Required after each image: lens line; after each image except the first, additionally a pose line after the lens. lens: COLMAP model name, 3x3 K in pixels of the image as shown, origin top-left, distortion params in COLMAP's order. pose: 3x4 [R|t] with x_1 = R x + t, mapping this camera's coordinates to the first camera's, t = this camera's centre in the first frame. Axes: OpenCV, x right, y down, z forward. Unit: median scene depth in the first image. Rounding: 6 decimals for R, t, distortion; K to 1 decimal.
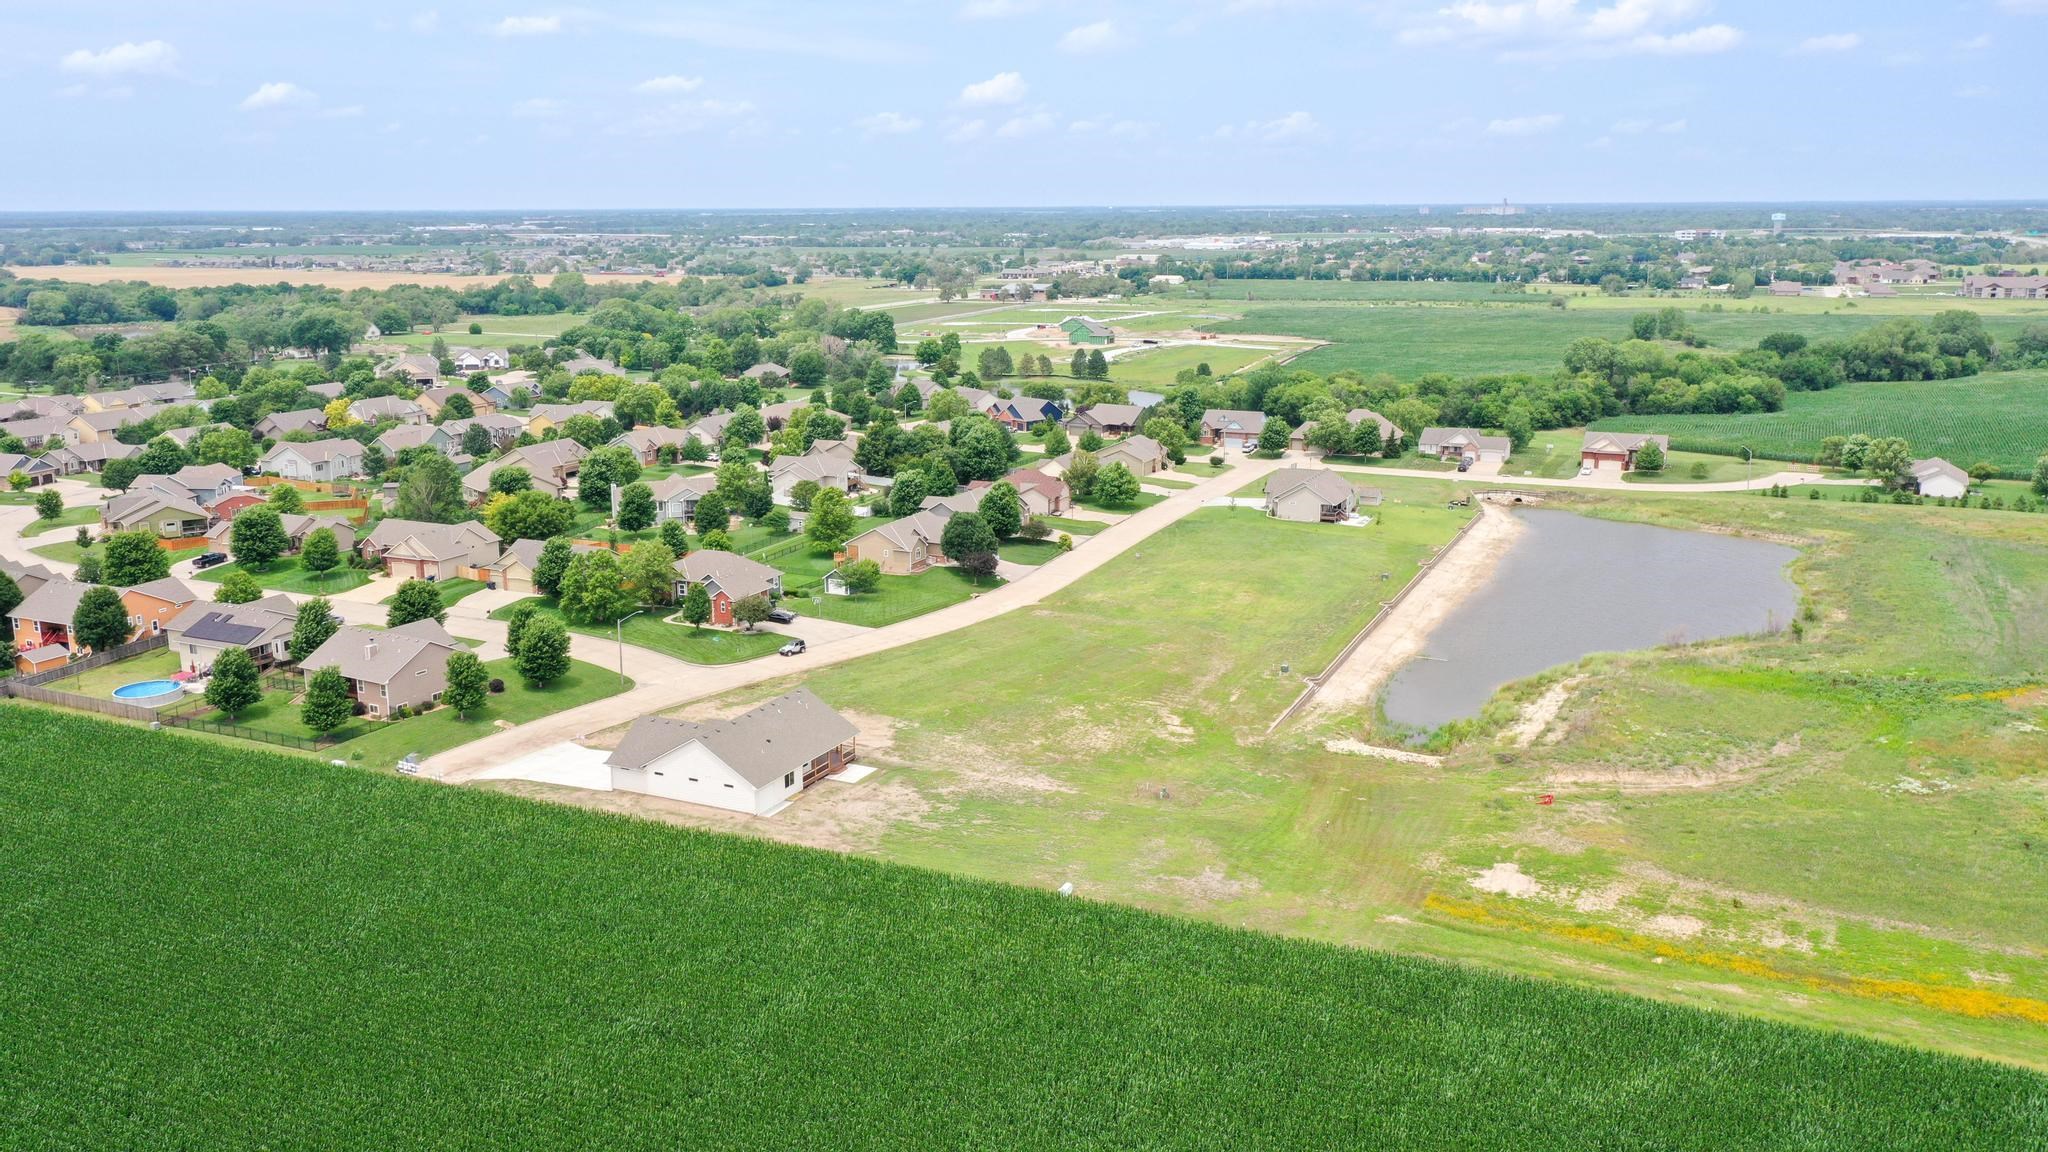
lens RADIAL K [[1623.5, 0, 1028.0], [0, 1623.5, 576.6], [0, 0, 1]] dist [0.014177, 0.008234]
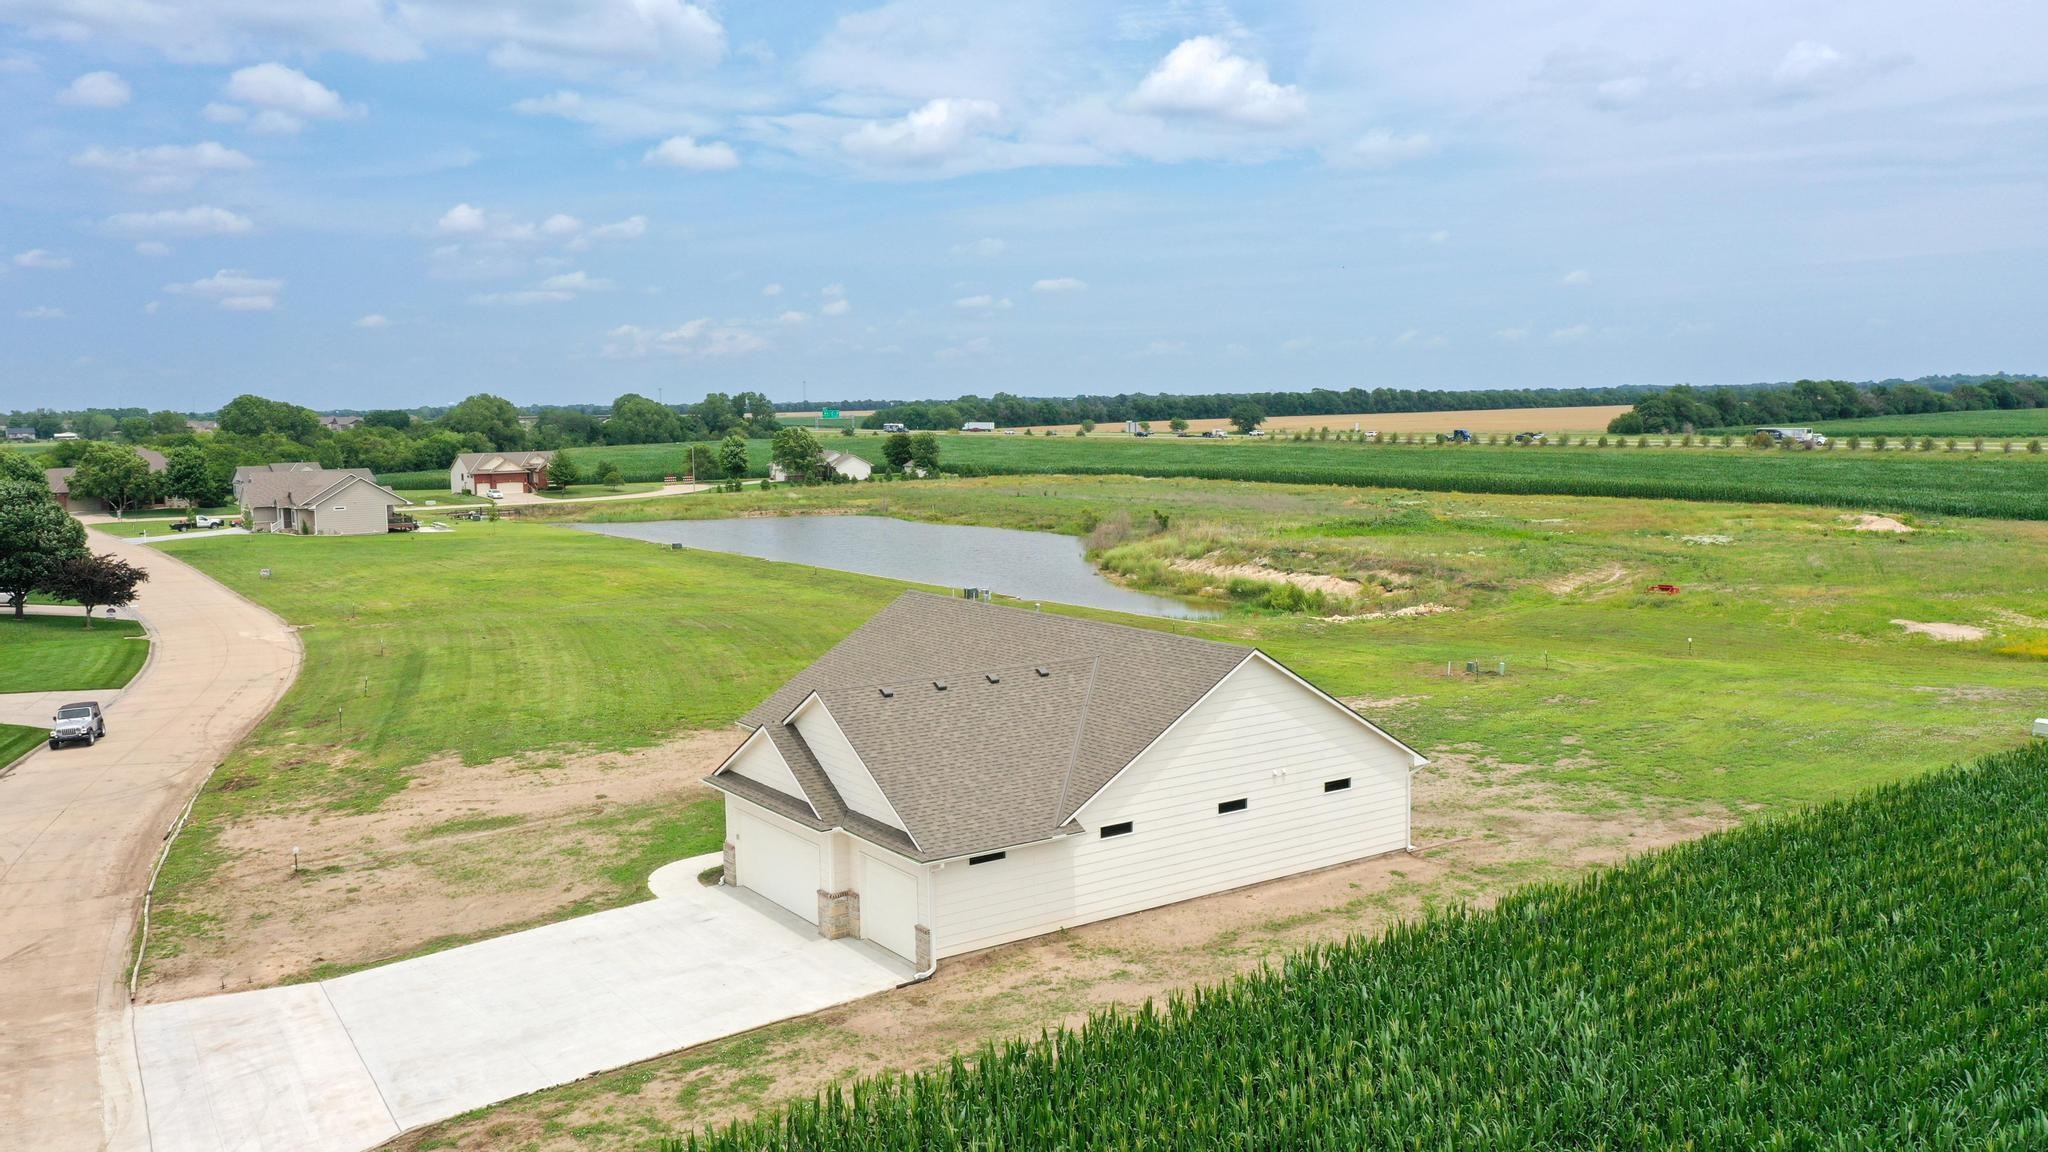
lens RADIAL K [[1623.5, 0, 1018.6], [0, 1623.5, 573.7], [0, 0, 1]] dist [0.014177, 0.008234]
pose [[0.505858, -0.094577, 0.857416, -0.428972], [0.206222, 0.978409, -0.013744, 0.073572], [-0.837604, 0.183771, 0.514440, 0.799006]]
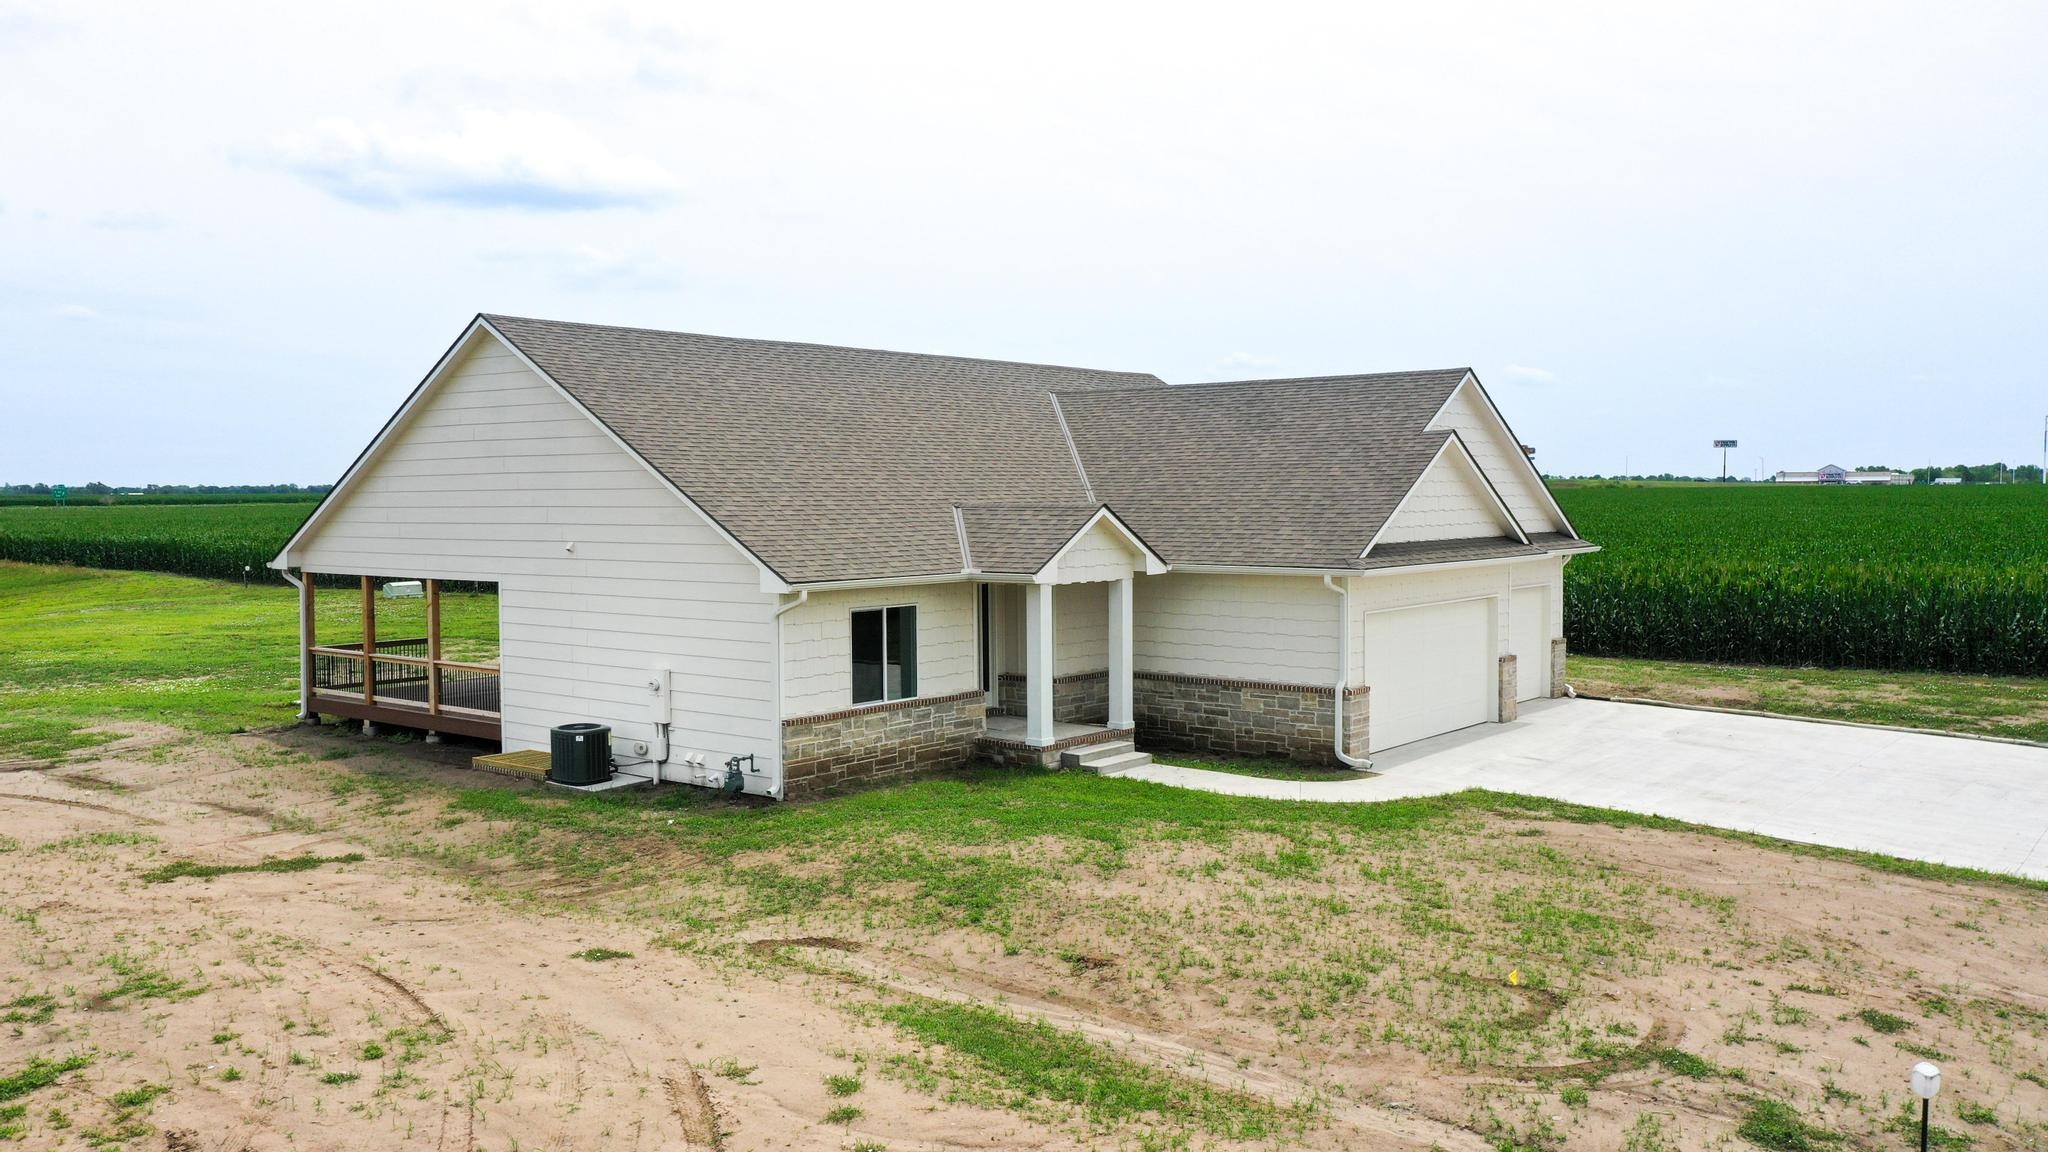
lens RADIAL K [[1623.5, 0, 1025.0], [0, 1623.5, 575.2], [0, 0, 1]] dist [0.014177, 0.008234]
pose [[-0.969590, -0.004478, 0.244693, -0.225078], [0.062249, 0.962437, 0.264274, 0.053357], [-0.236685, 0.271470, -0.932890, 1.137624]]
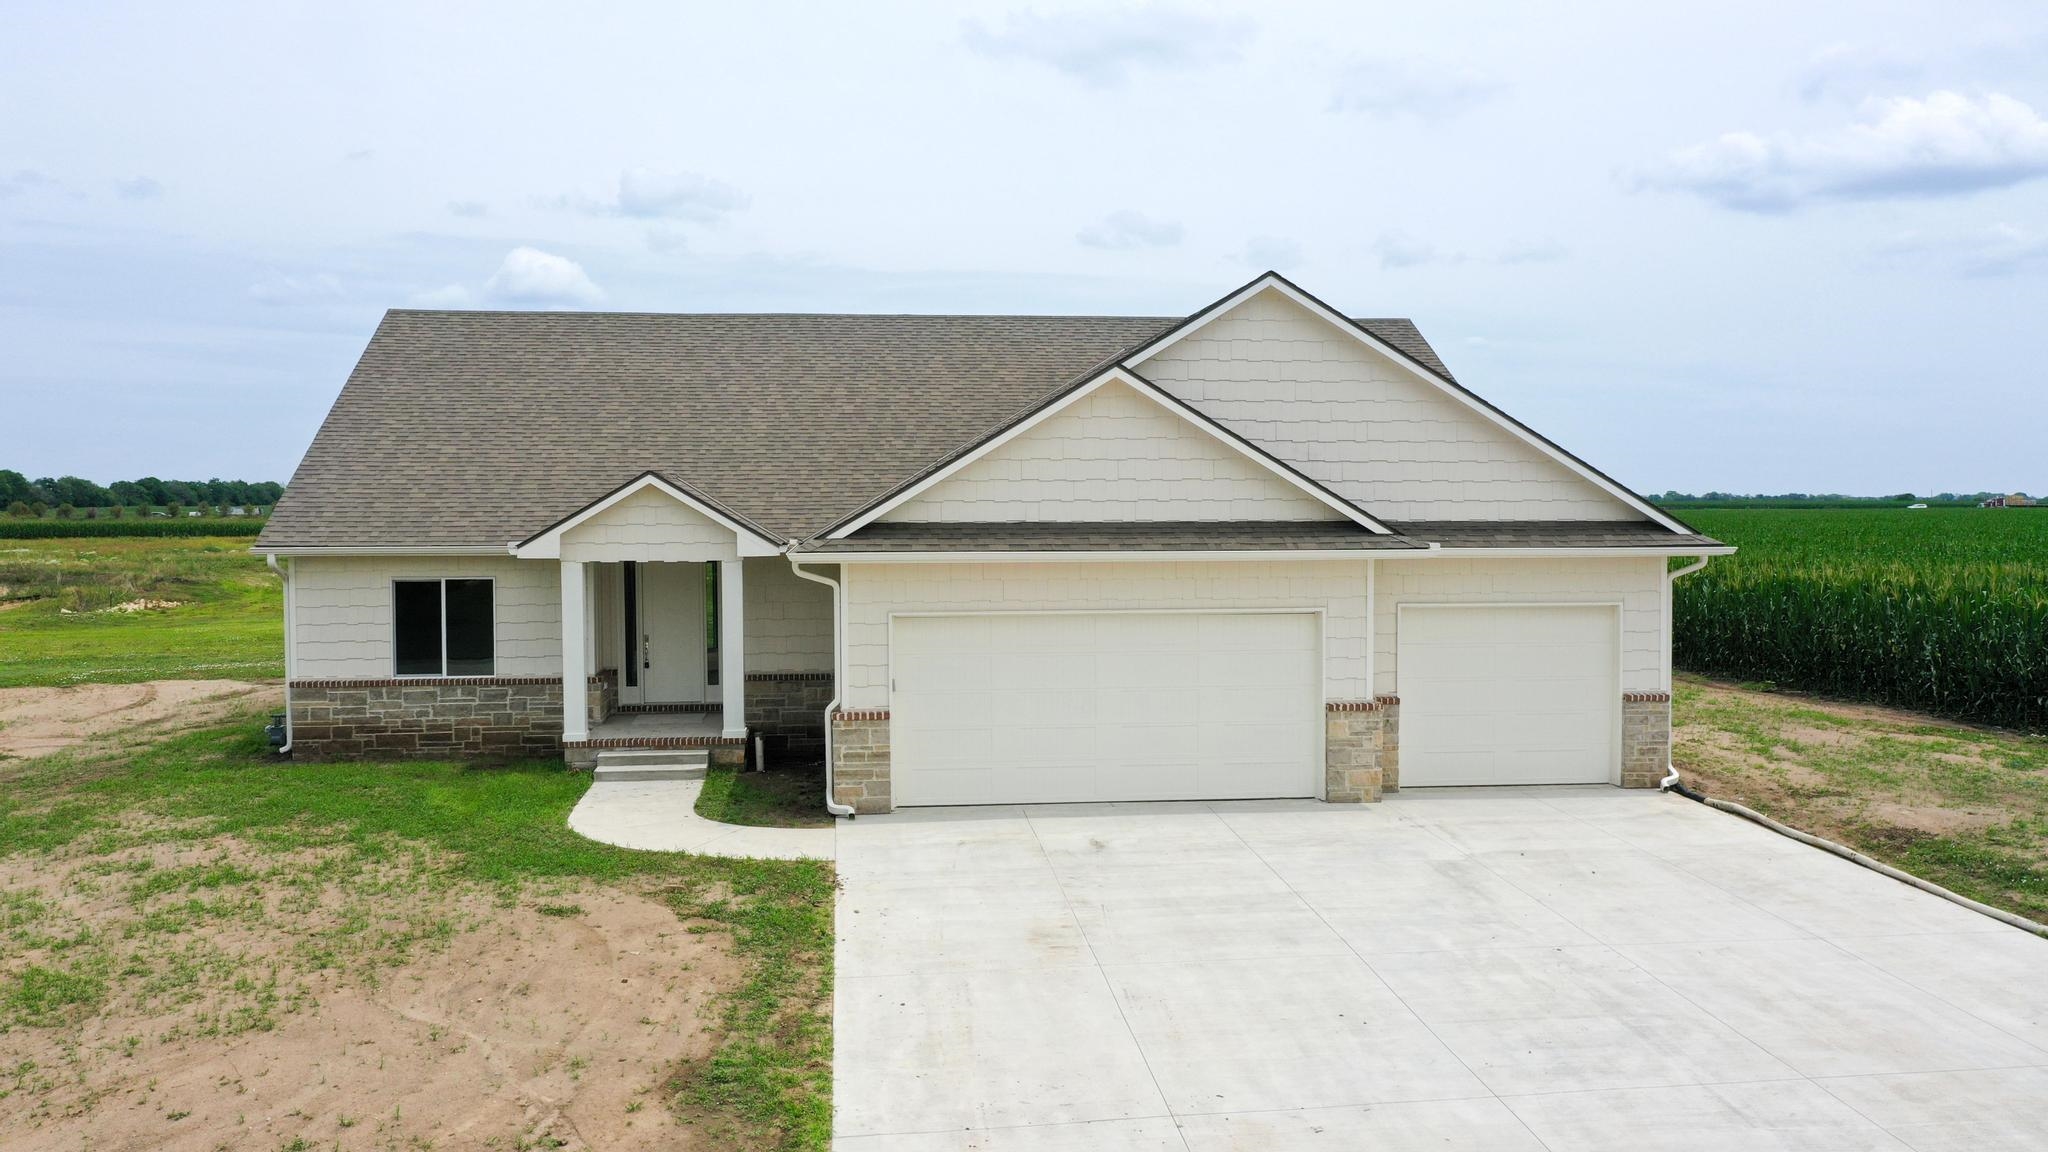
lens RADIAL K [[1623.5, 0, 1016.5], [0, 1623.5, 577.2], [0, 0, 1]] dist [0.014177, 0.008234]
pose [[-0.521621, -0.030930, 0.852616, -0.319888], [0.192987, 0.969164, 0.153225, 0.080580], [-0.831064, 0.244469, -0.499568, 1.038626]]
